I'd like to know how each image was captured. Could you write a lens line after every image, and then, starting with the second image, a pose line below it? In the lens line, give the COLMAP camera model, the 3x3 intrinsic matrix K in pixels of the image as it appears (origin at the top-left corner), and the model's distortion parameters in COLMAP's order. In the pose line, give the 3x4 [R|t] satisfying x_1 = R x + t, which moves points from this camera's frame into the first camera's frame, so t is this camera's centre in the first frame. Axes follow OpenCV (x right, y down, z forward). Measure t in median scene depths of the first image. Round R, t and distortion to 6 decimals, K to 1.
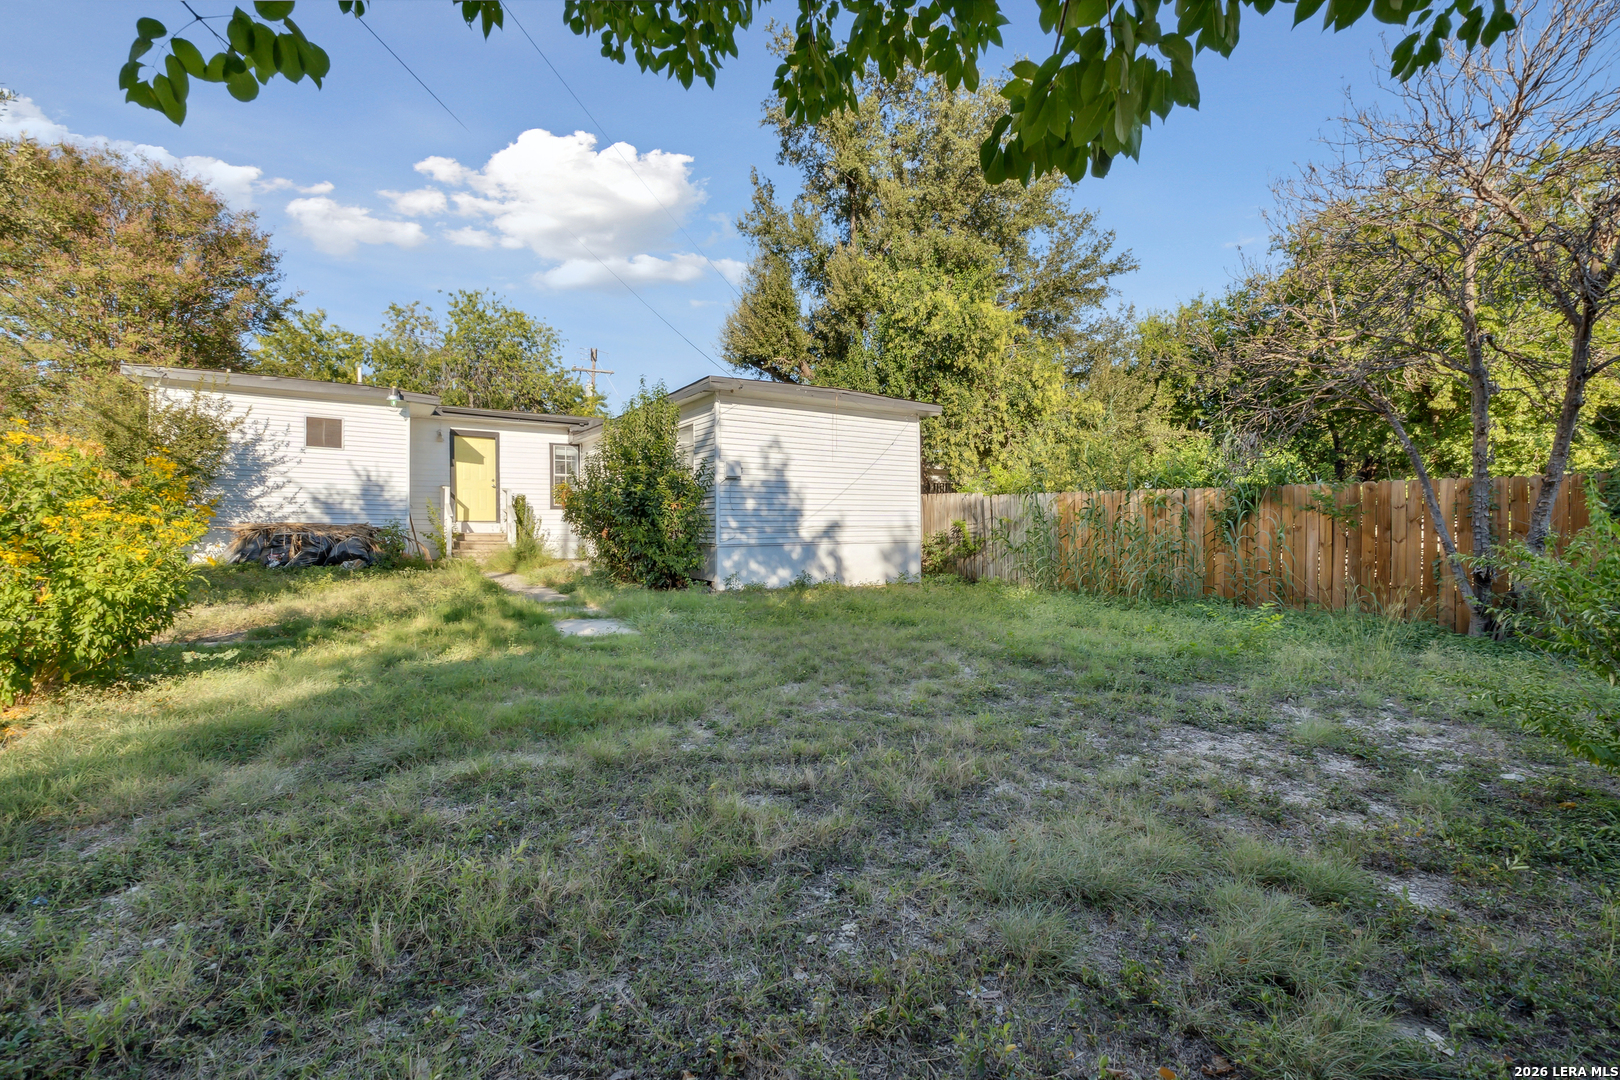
lens RADIAL K [[684.8, 0, 811.4], [0, 684.8, 530.4], [0, 0, 1]] dist [-0.002210, -0.000267]
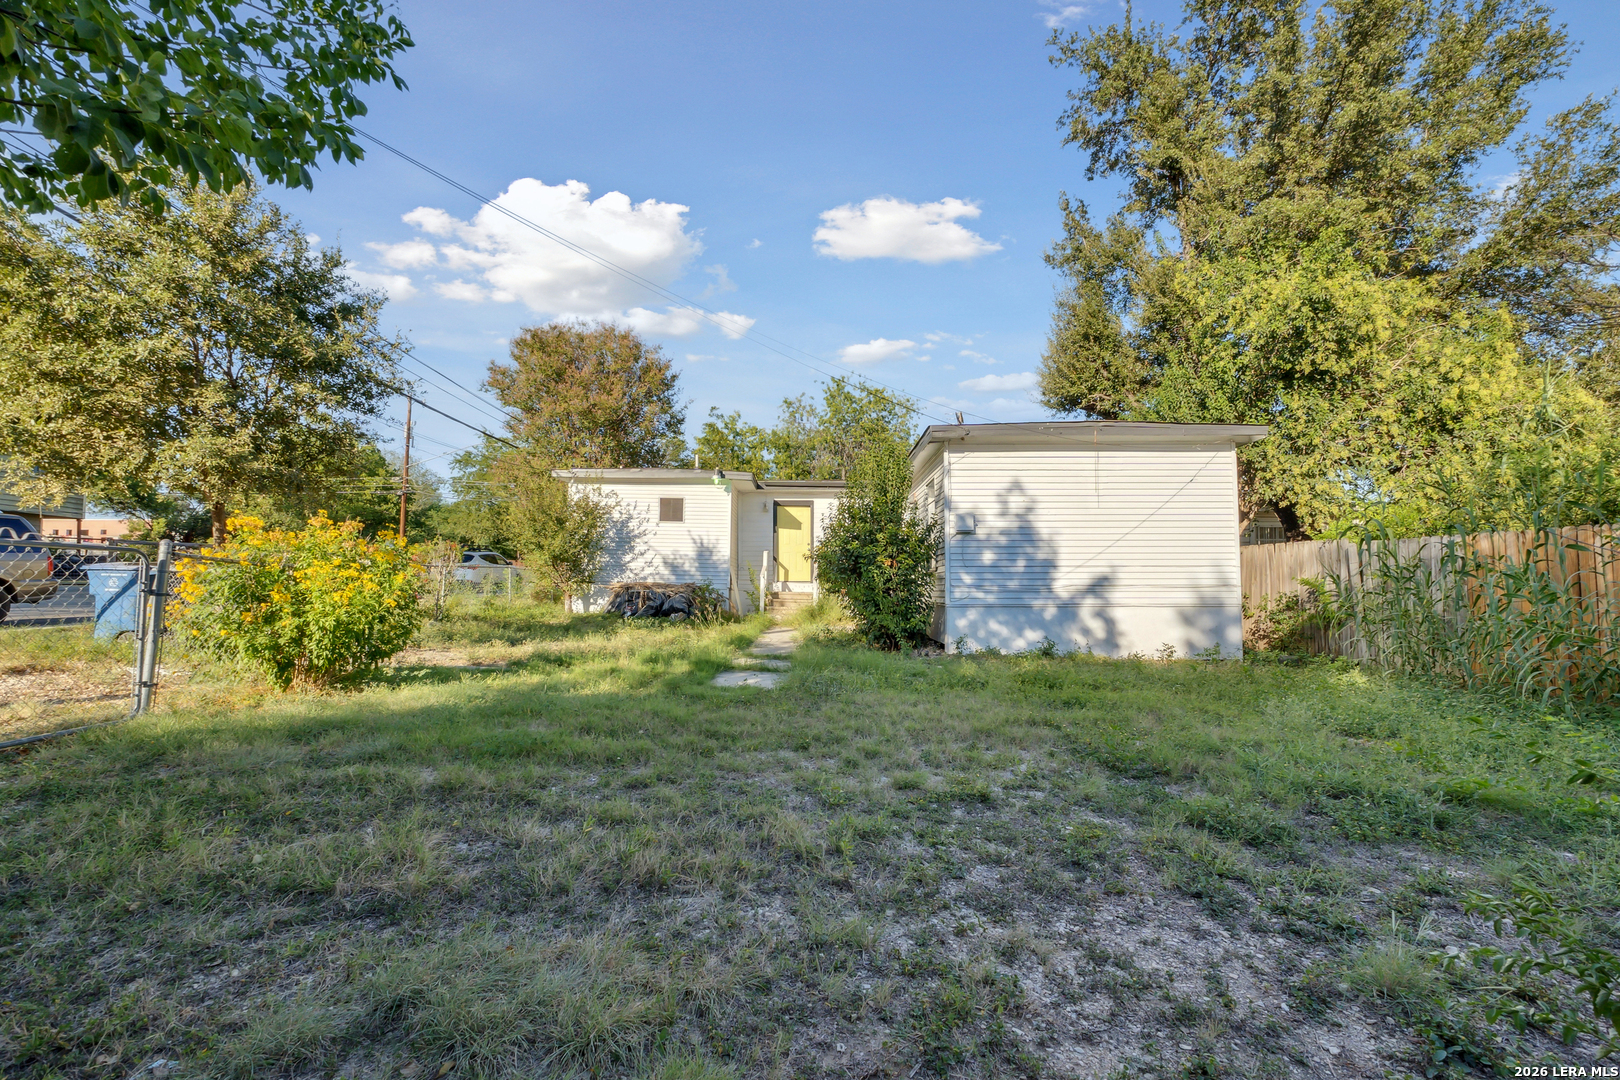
lens RADIAL K [[692.5, 0, 809.7], [0, 692.5, 574.4], [0, 0, 1]] dist [0.000571, -0.000033]
pose [[0.838494, -0.010056, -0.544819, 0.172832], [-0.004090, 0.999685, -0.024746, 0.005475], [0.544896, 0.022978, 0.838189, 0.070340]]
